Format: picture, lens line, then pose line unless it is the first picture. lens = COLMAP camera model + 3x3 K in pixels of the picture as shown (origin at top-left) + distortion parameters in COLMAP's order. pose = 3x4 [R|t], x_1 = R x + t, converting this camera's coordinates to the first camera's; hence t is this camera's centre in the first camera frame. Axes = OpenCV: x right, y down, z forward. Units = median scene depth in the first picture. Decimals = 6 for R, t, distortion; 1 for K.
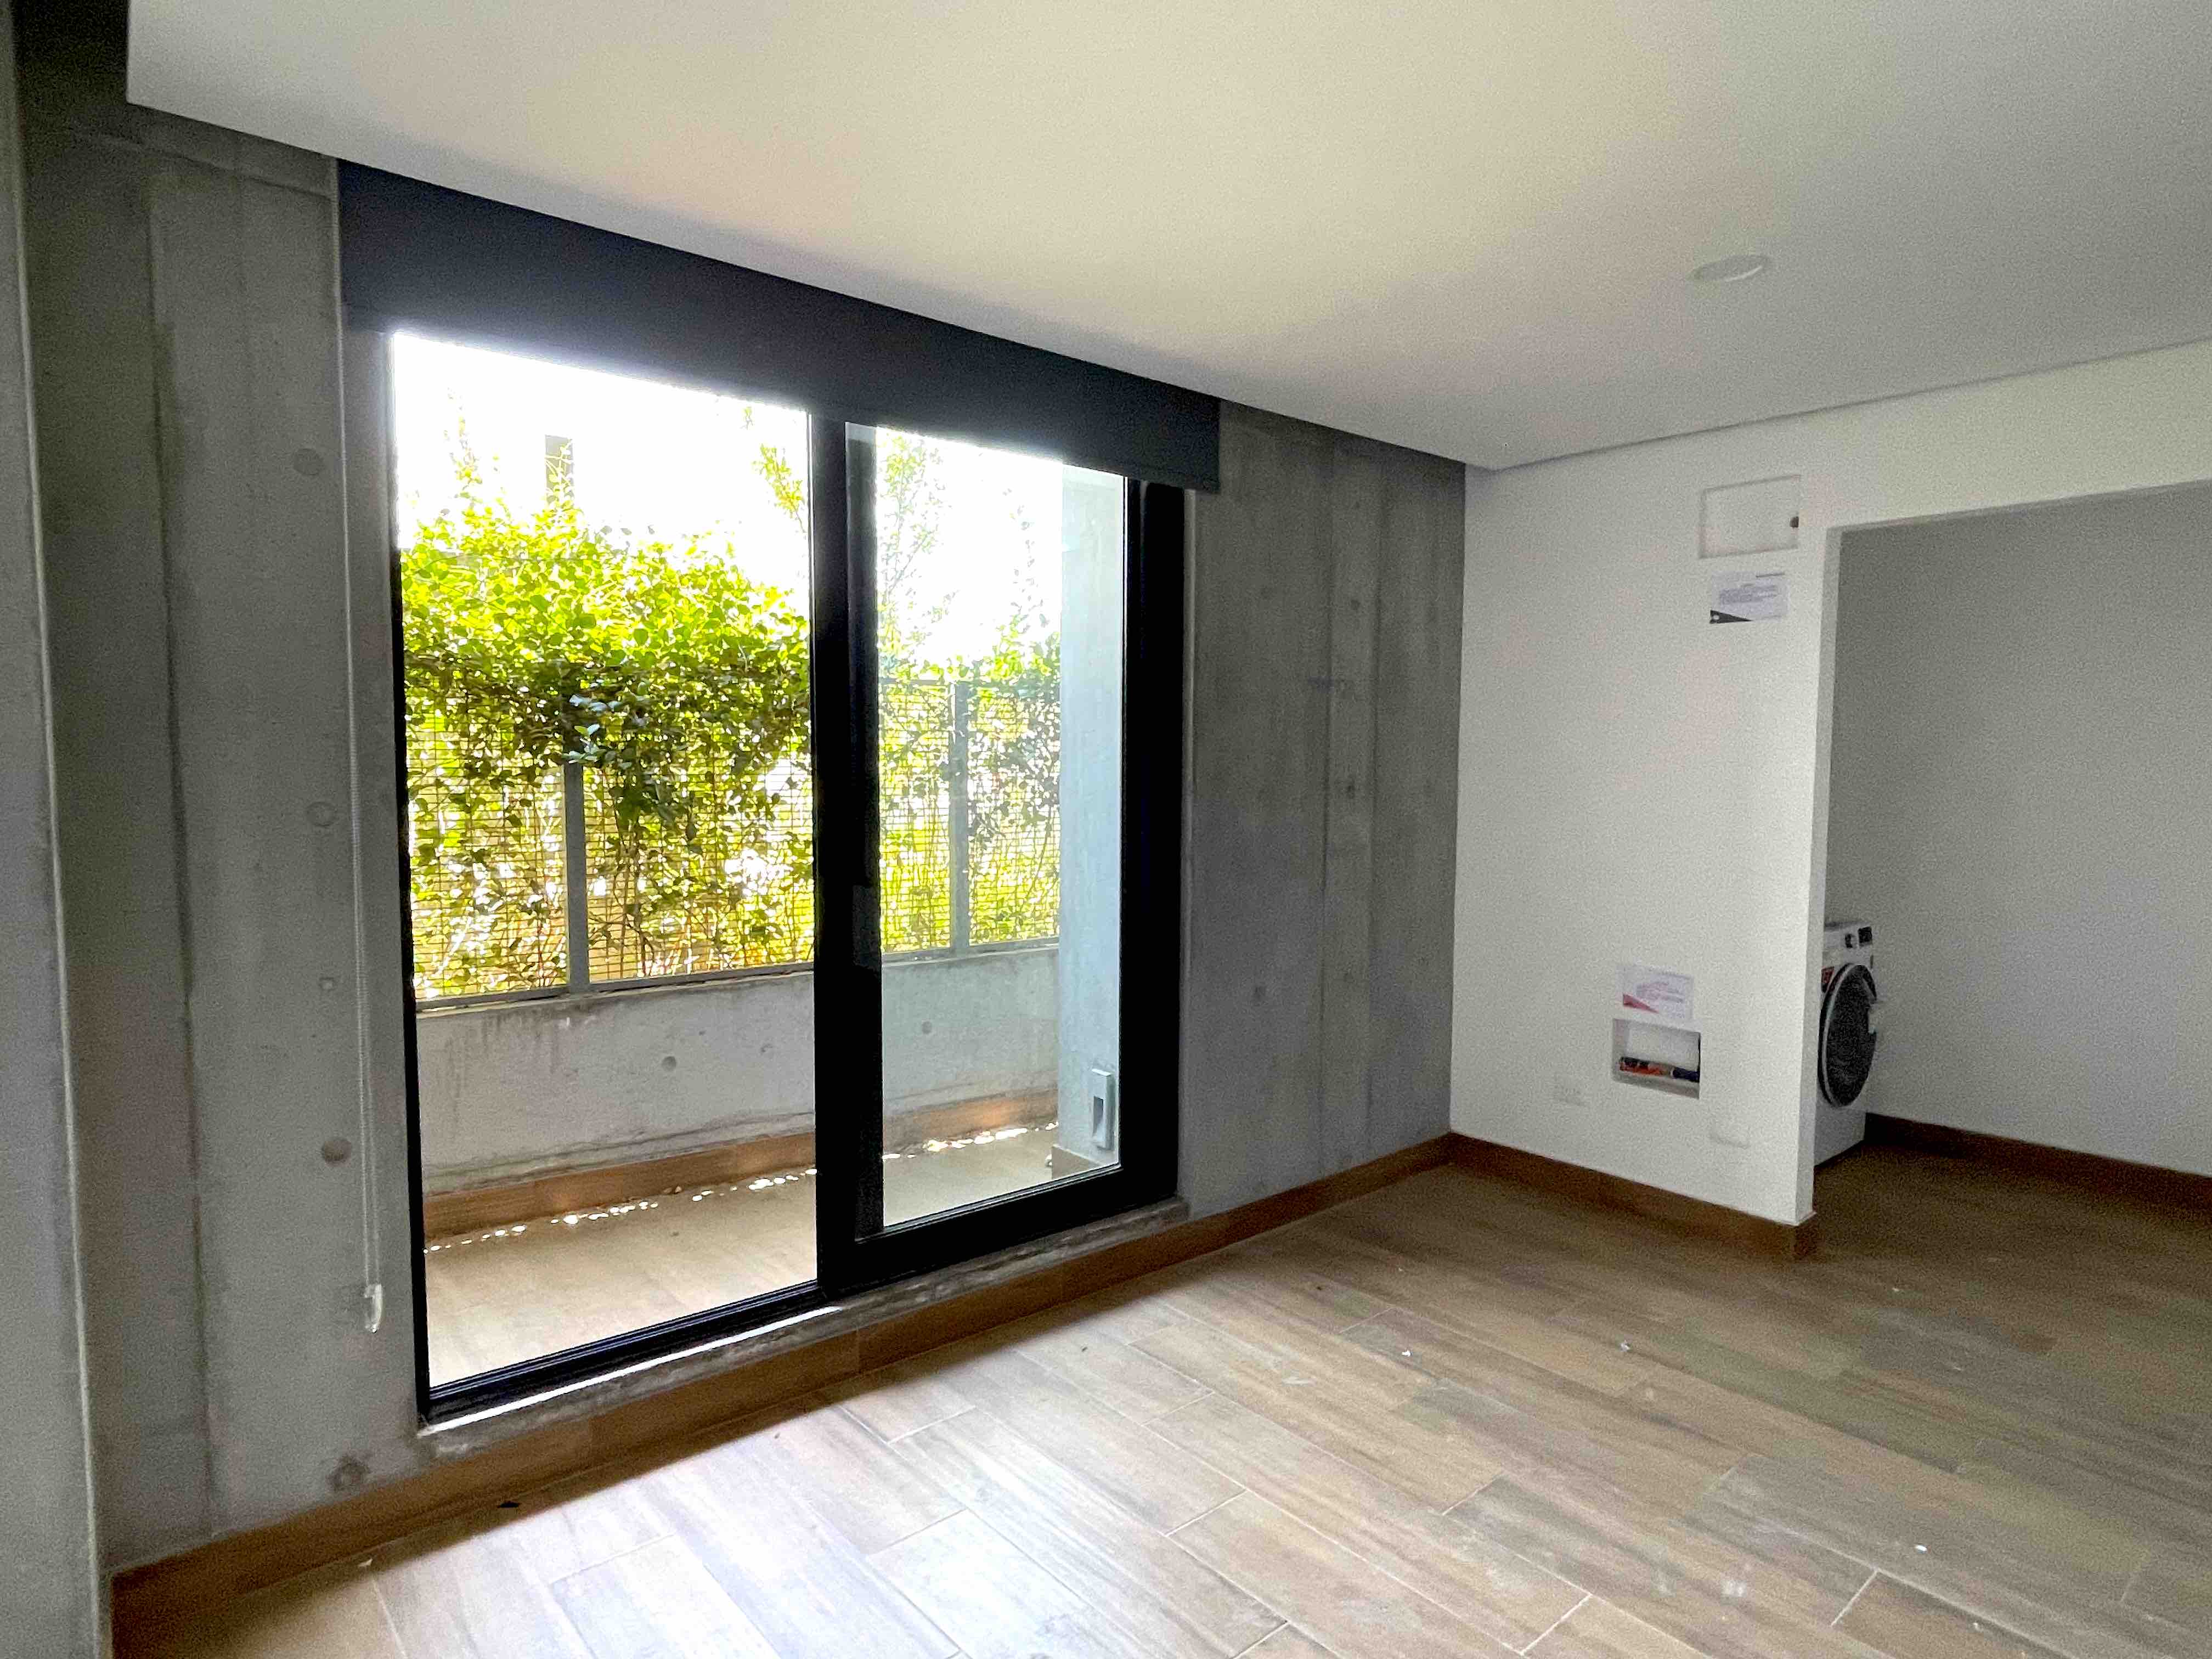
lens RADIAL K [[1231.8, 0, 1107.5], [0, 1231.8, 833.1], [0, 0, 1]] dist [-0.005630, 0.000461]
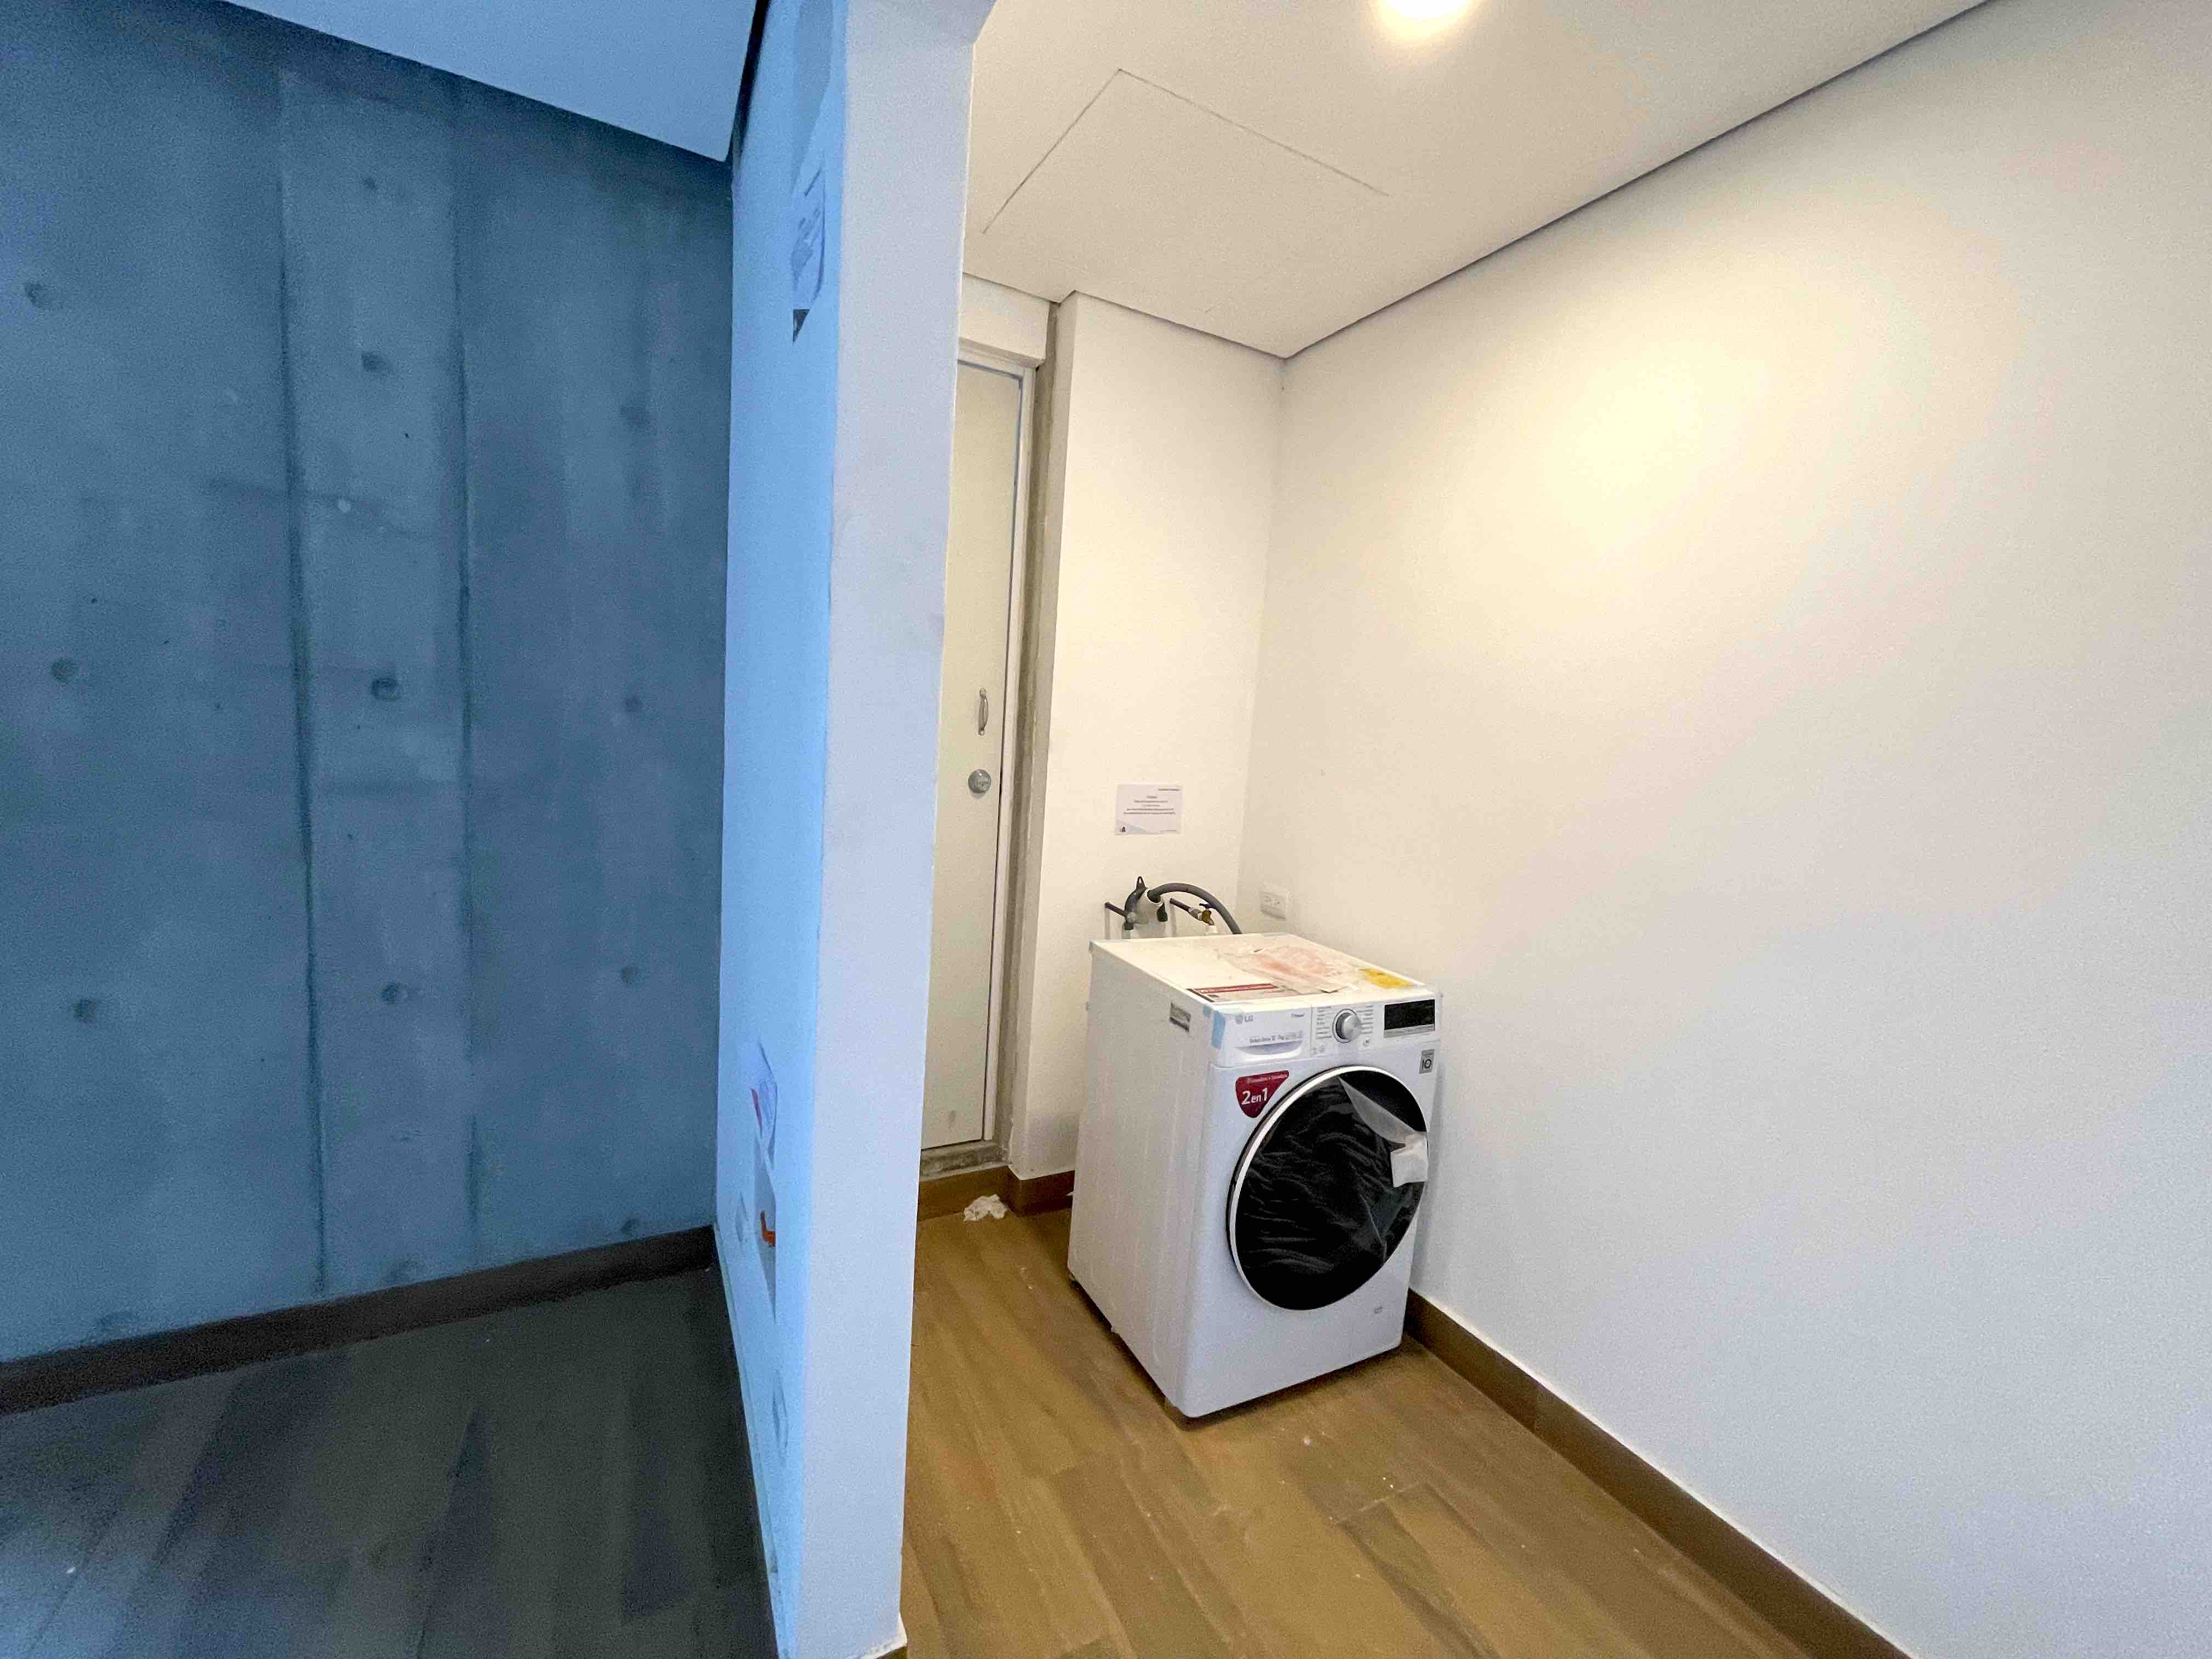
lens RADIAL K [[892.8, 0, 1101.7], [0, 892.8, 832.0], [0, 0, 1]] dist [0.004673, -0.001335]
pose [[0.971913, 0.087302, -0.218547, 0.641390], [-0.075714, 0.995270, 0.060865, -0.017649], [0.222827, -0.042608, 0.973926, 0.650659]]
